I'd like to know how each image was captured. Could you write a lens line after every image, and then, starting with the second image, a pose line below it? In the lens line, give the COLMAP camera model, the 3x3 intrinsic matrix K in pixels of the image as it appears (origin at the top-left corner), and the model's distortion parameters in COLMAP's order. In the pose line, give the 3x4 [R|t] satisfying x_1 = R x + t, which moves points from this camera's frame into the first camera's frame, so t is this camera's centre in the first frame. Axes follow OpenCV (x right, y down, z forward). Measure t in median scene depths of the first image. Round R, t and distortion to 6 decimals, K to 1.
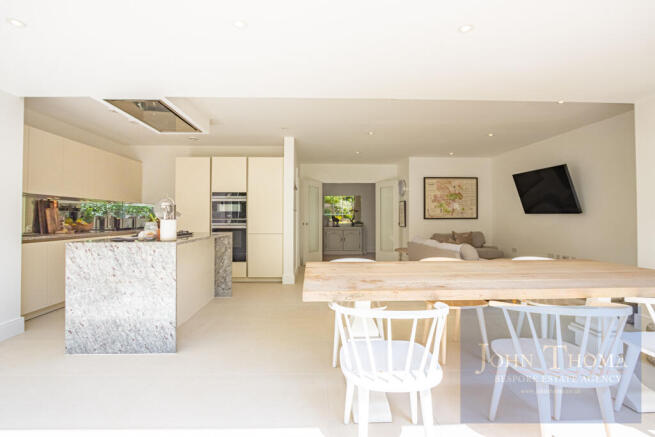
lens RADIAL K [[306.0, 0, 323.6], [0, 306.0, 216.2], [0, 0, 1]] dist [-0.019926, 0.000051]
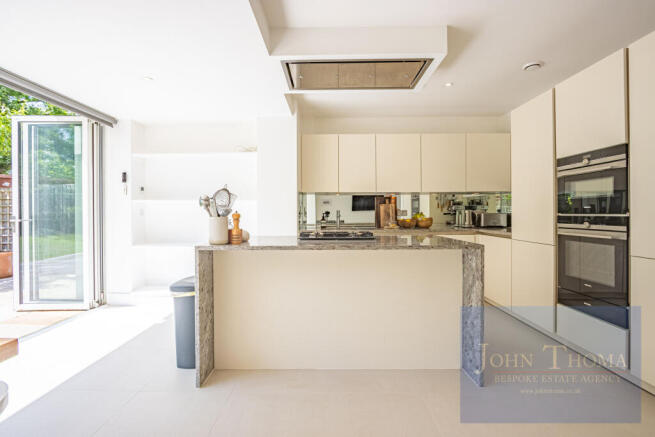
lens RADIAL K [[306.0, 0, 323.3], [0, 306.0, 214.8], [0, 0, 1]] dist [-0.019926, 0.000051]
pose [[-0.050932, 0.003527, -0.998696, 0.262801], [0.010712, 0.999938, 0.002986, 0.008656], [0.998645, -0.010546, -0.050967, 1.354243]]
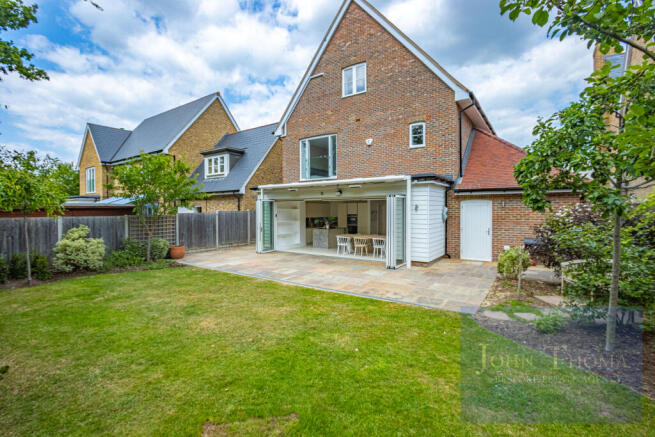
lens RADIAL K [[306.0, 0, 328.3], [0, 306.0, 218.5], [0, 0, 1]] dist [-0.019926, 0.000051]
pose [[0.803734, 0.004909, -0.594968, 2.805937], [0.006658, 0.999829, 0.017243, -0.192037], [0.594951, -0.017820, 0.803564, -3.452390]]
